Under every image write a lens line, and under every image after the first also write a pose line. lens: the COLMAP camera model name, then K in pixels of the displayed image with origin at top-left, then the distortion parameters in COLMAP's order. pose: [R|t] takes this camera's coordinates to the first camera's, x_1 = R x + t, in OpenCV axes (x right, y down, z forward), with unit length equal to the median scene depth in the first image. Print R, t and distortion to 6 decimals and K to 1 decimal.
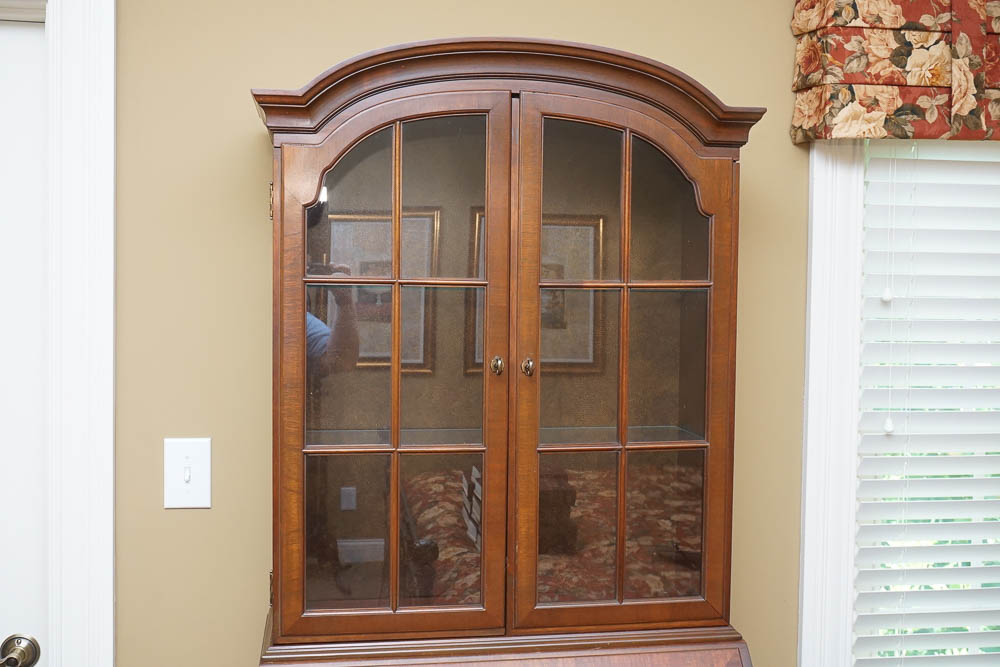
lens RADIAL K [[1034.5, 0, 496.5], [0, 1034.5, 334.1], [0, 0, 1]] dist [-0.011940, 0.000000]
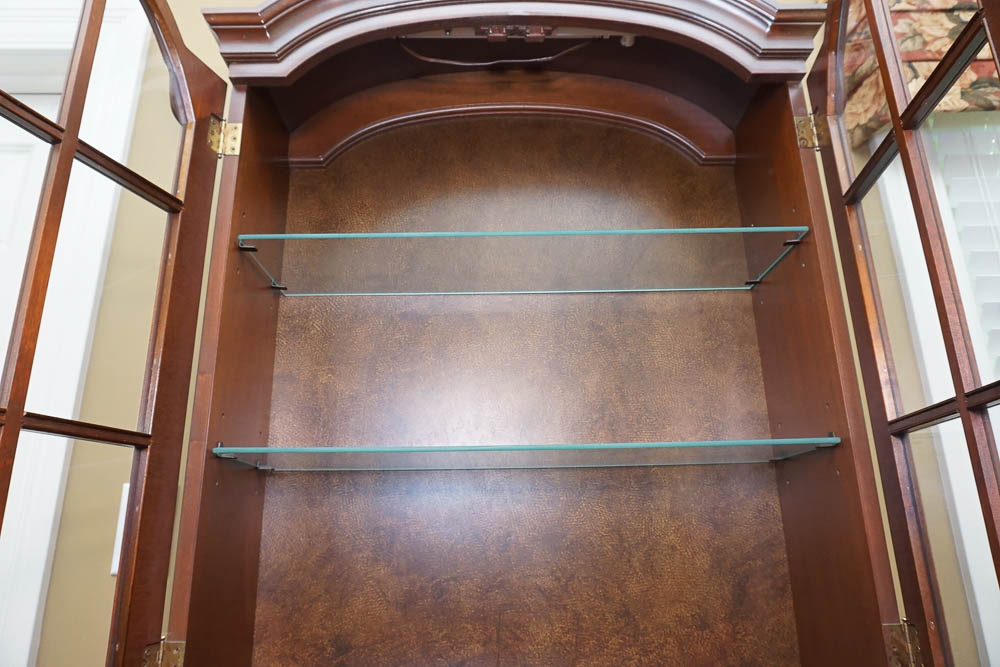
lens RADIAL K [[694.0, 0, 498.2], [0, 694.0, 333.7], [0, 0, 1]] dist [0.003225, 0.000962]
pose [[0.990587, -0.071875, -0.116497, 0.043986], [0.024907, 0.931490, -0.362914, 0.185084], [0.134600, 0.356596, 0.924512, 0.479662]]
